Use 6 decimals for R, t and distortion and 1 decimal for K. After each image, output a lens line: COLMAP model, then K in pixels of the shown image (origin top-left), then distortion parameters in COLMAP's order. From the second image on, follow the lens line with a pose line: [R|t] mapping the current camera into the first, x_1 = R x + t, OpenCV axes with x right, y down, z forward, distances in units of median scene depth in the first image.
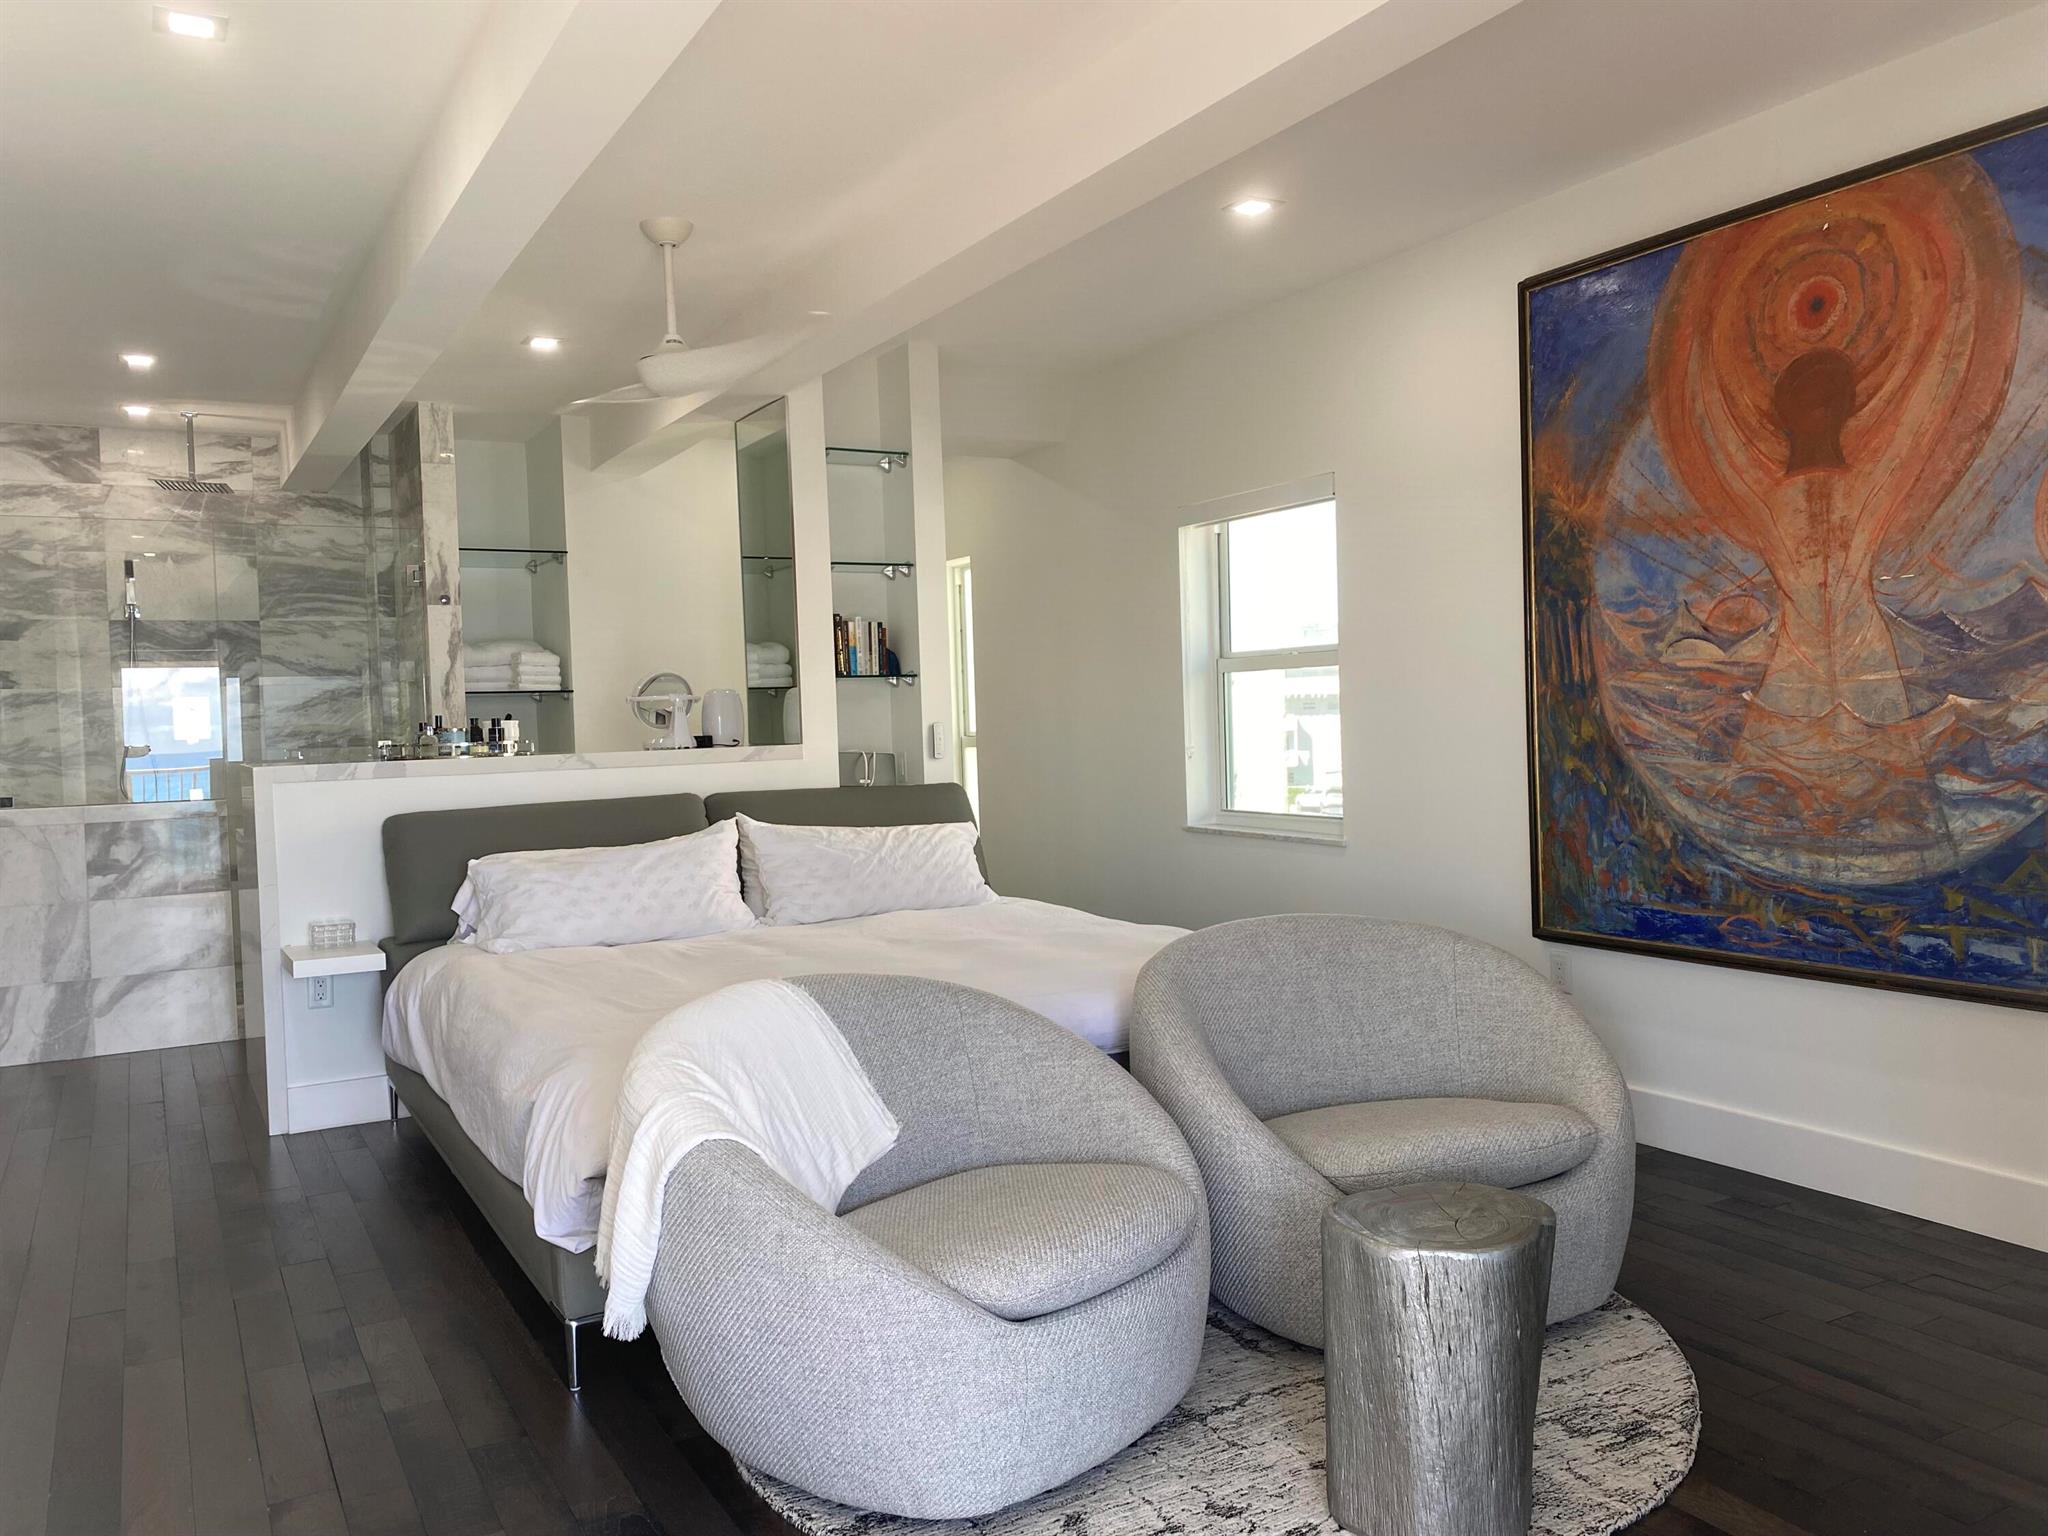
lens RADIAL K [[1584.8, 0, 1026.4], [0, 1584.8, 762.5], [0, 0, 1]] dist [0.047864, -0.051785]
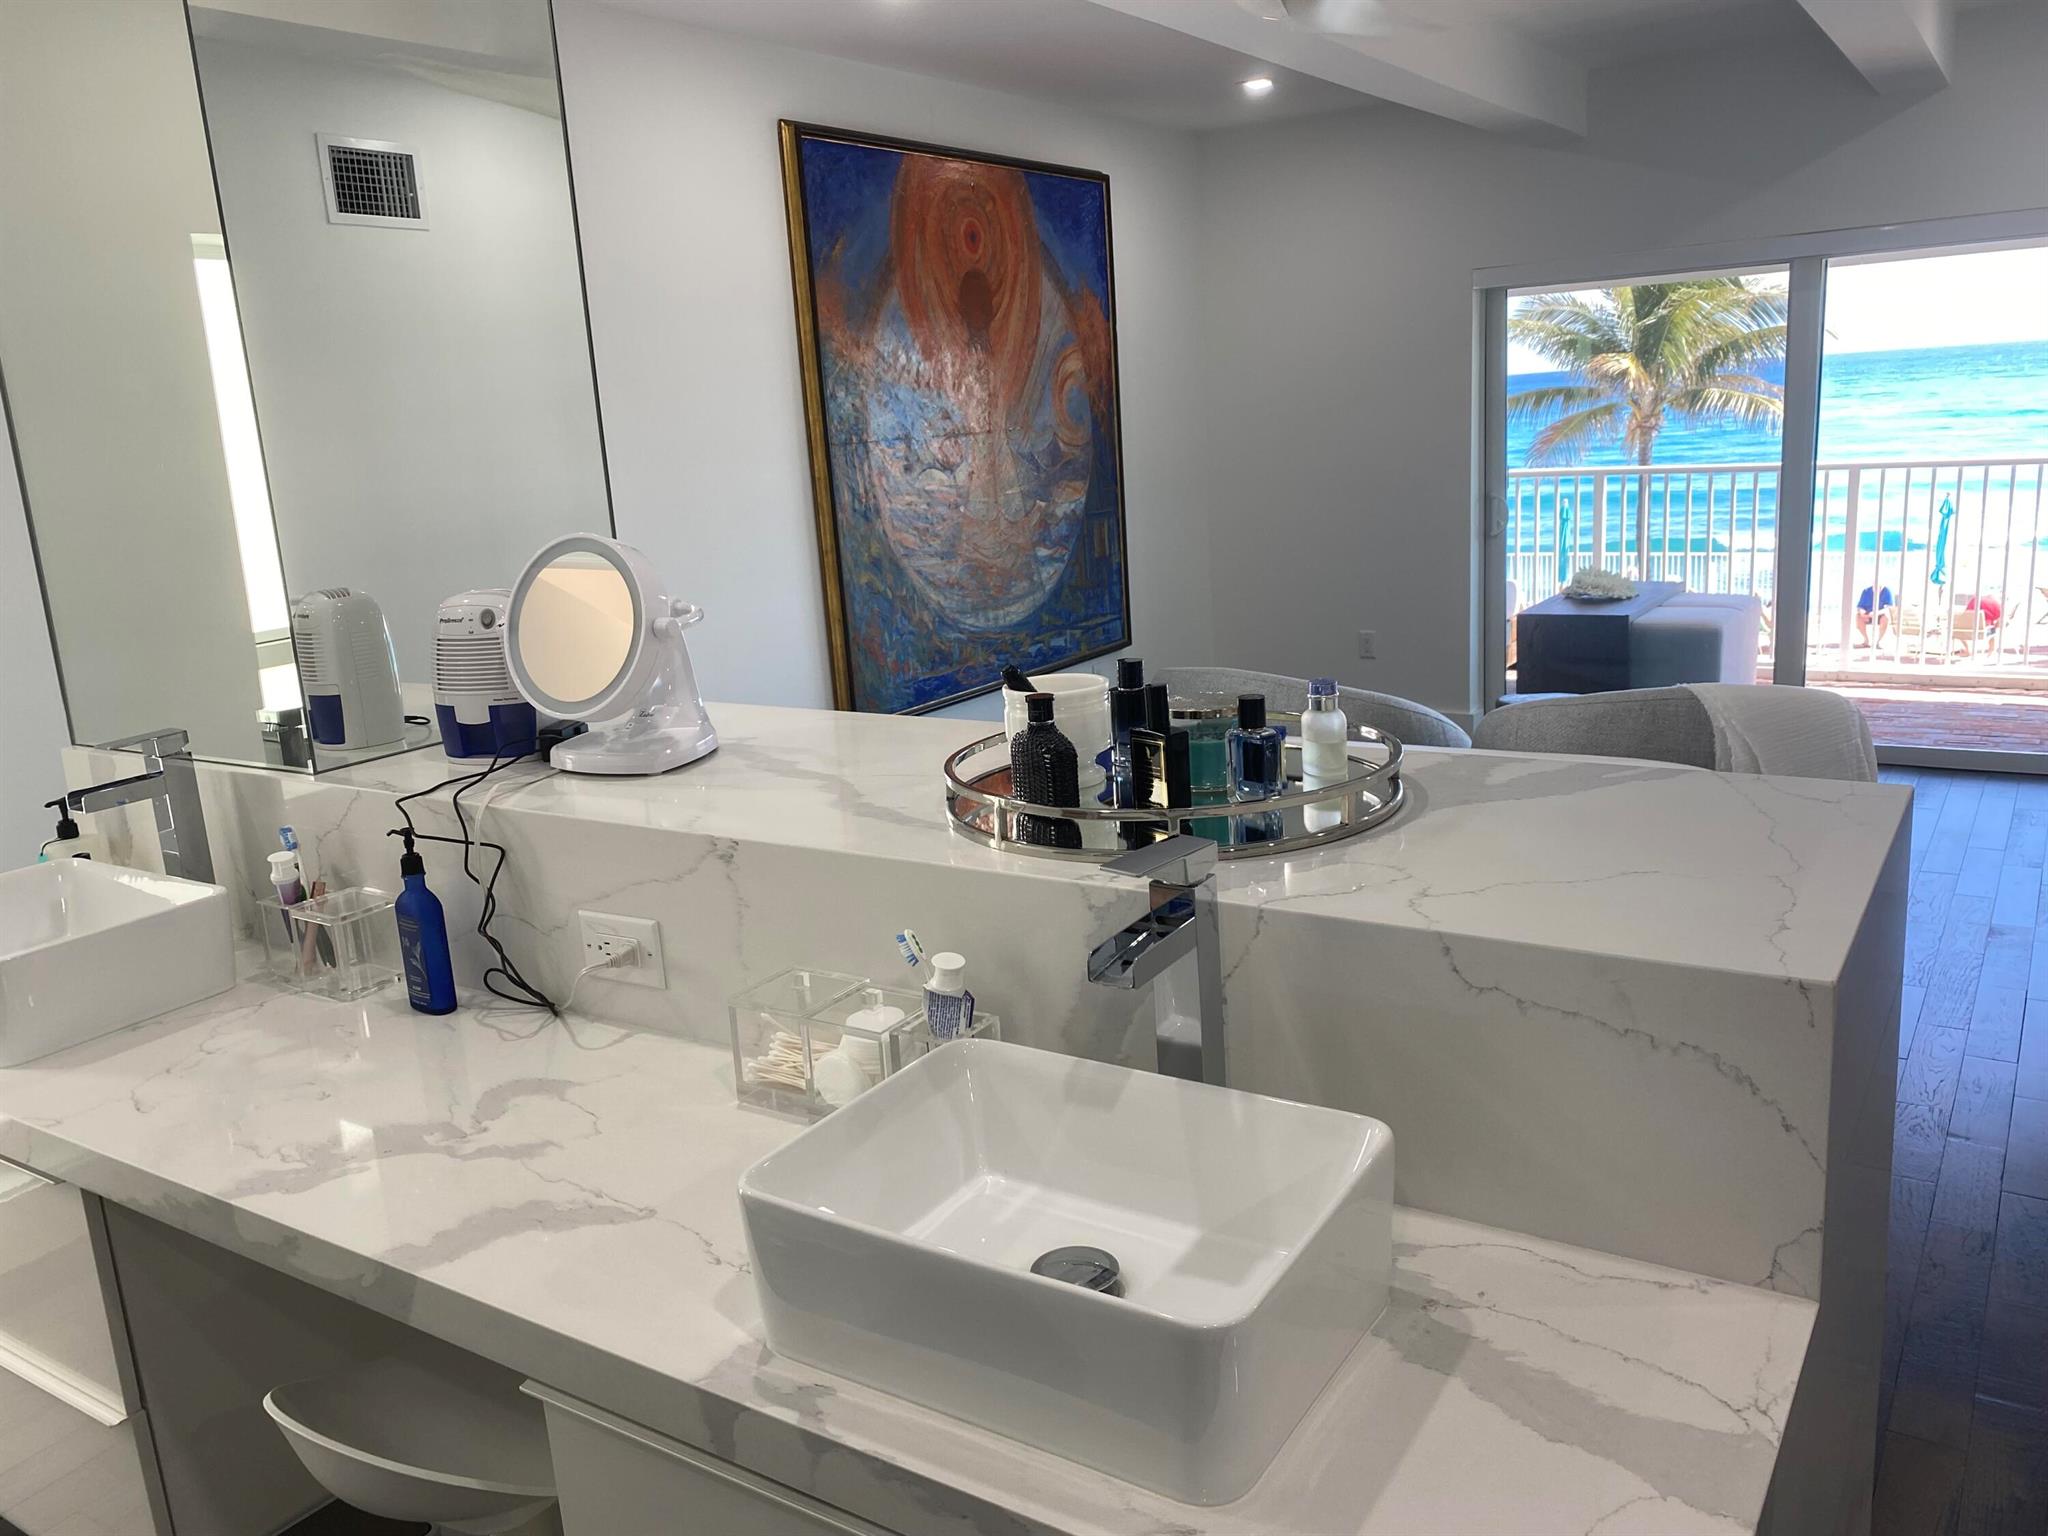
lens RADIAL K [[1584.8, 0, 1006.7], [0, 1584.8, 793.9], [0, 0, 1]] dist [0.047864, -0.051785]
pose [[-0.455726, -0.154148, 0.876671, -0.772147], [0.102602, 0.969229, 0.223759, -0.098319], [-0.884187, 0.191921, -0.425887, 1.471006]]
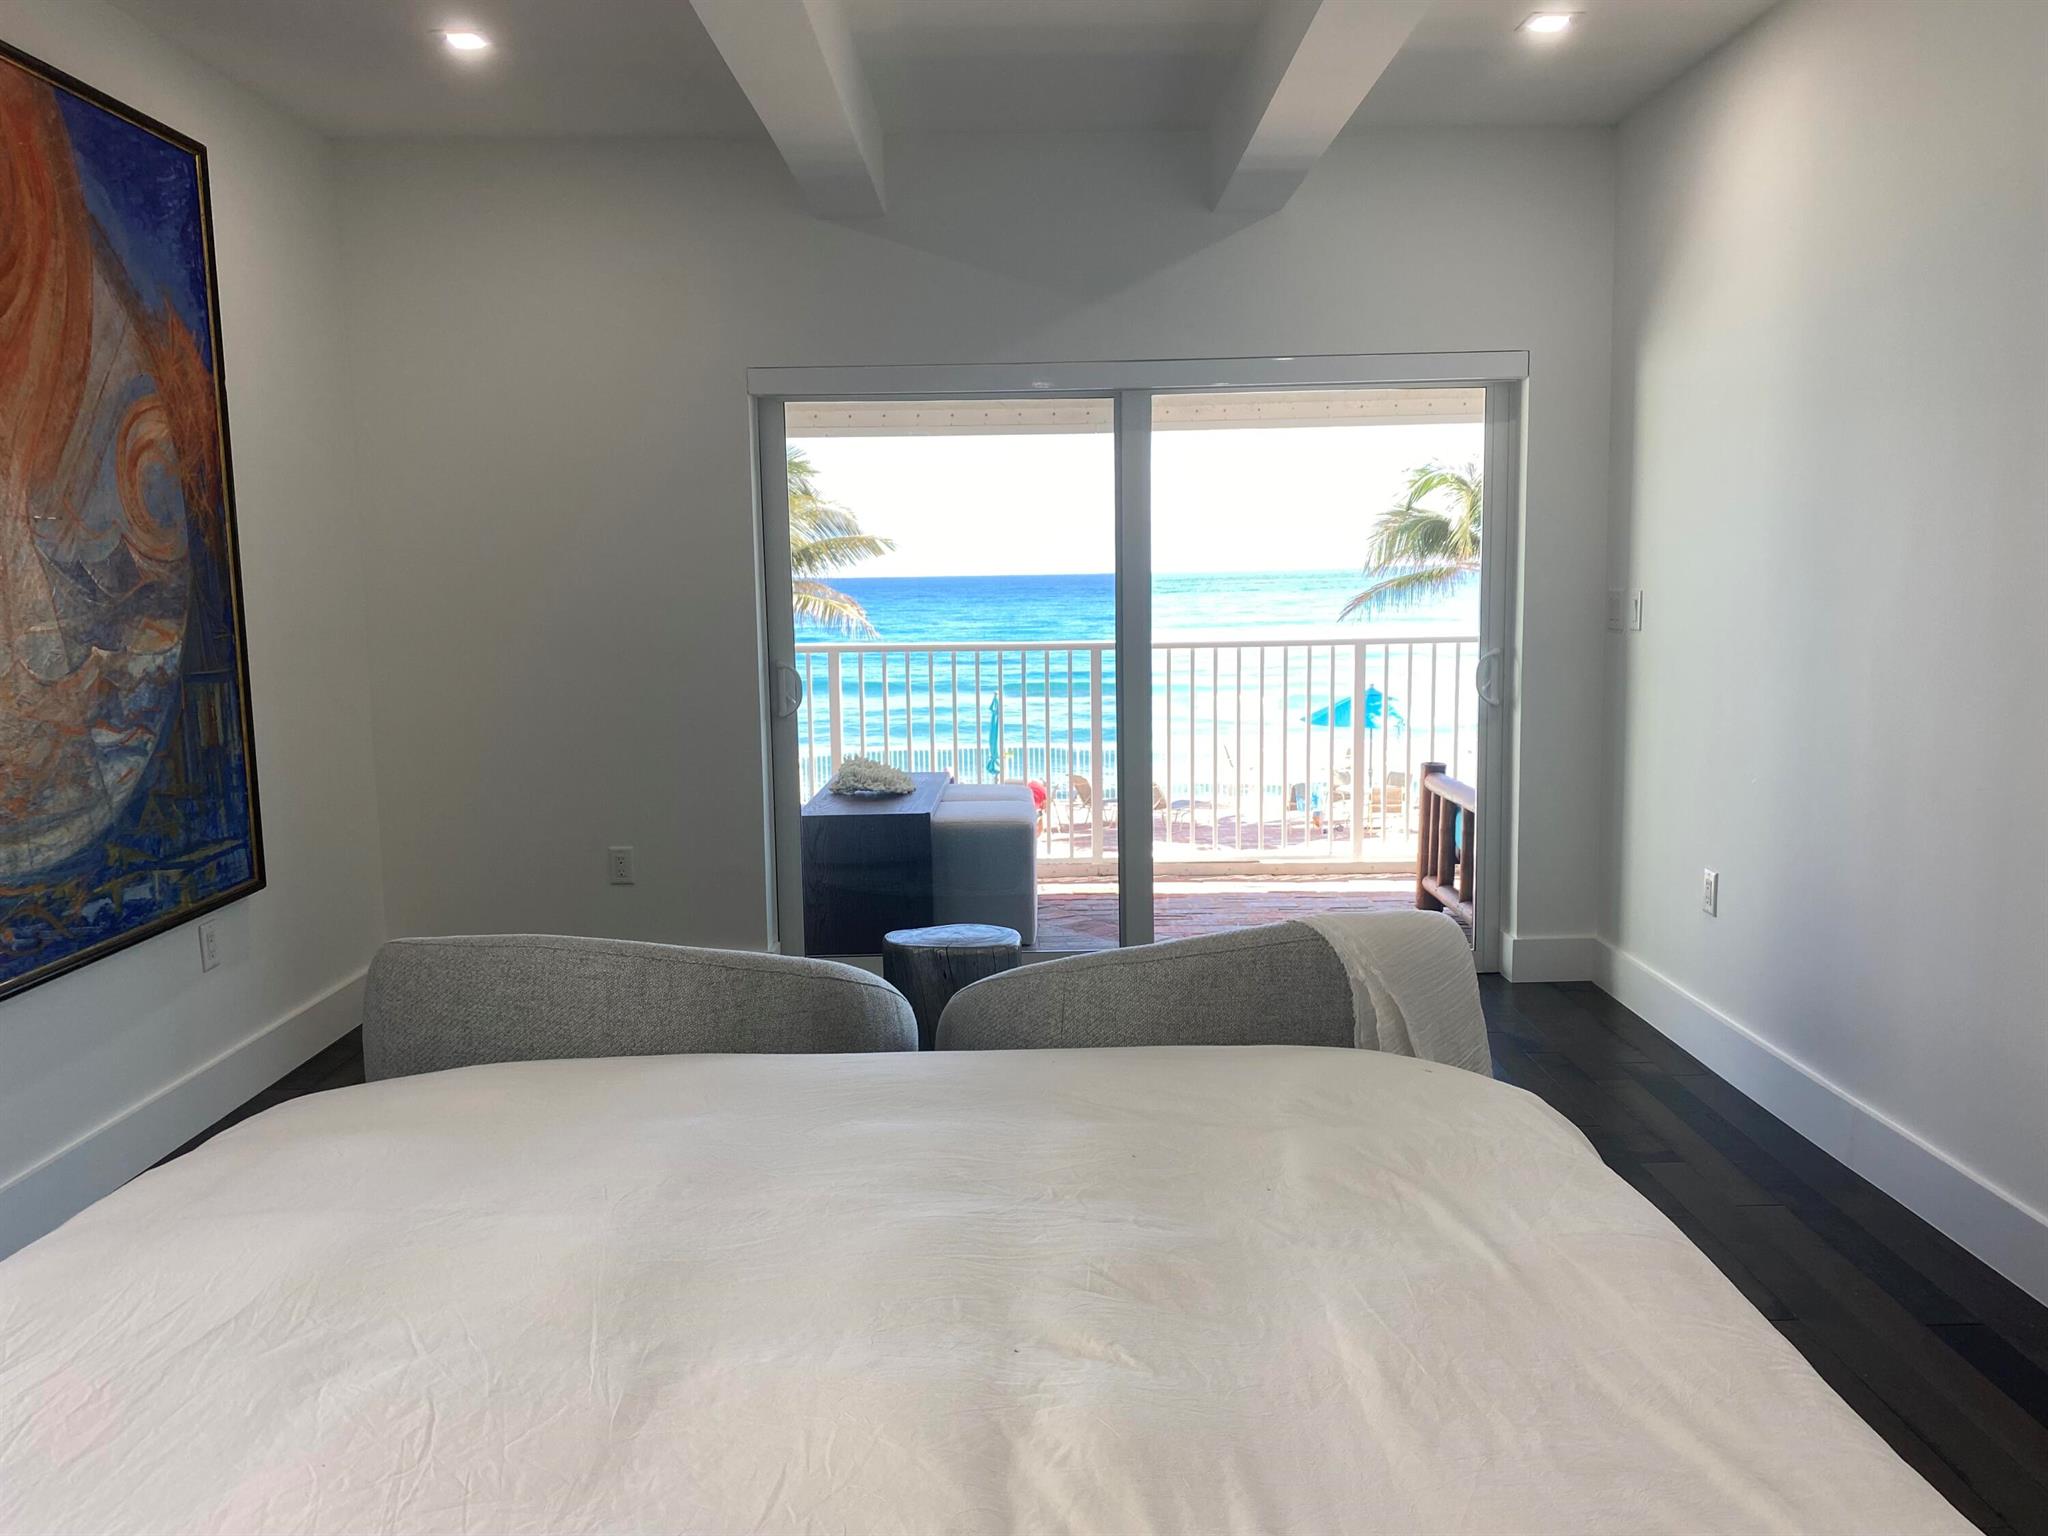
lens RADIAL K [[1584.8, 0, 1031.7], [0, 1584.8, 758.9], [0, 0, 1]] dist [0.047864, -0.051785]
pose [[-0.873130, -0.013260, 0.487307, -0.323205], [0.056444, 0.990157, 0.128076, -0.054570], [-0.484209, 0.139332, -0.863787, 1.275564]]
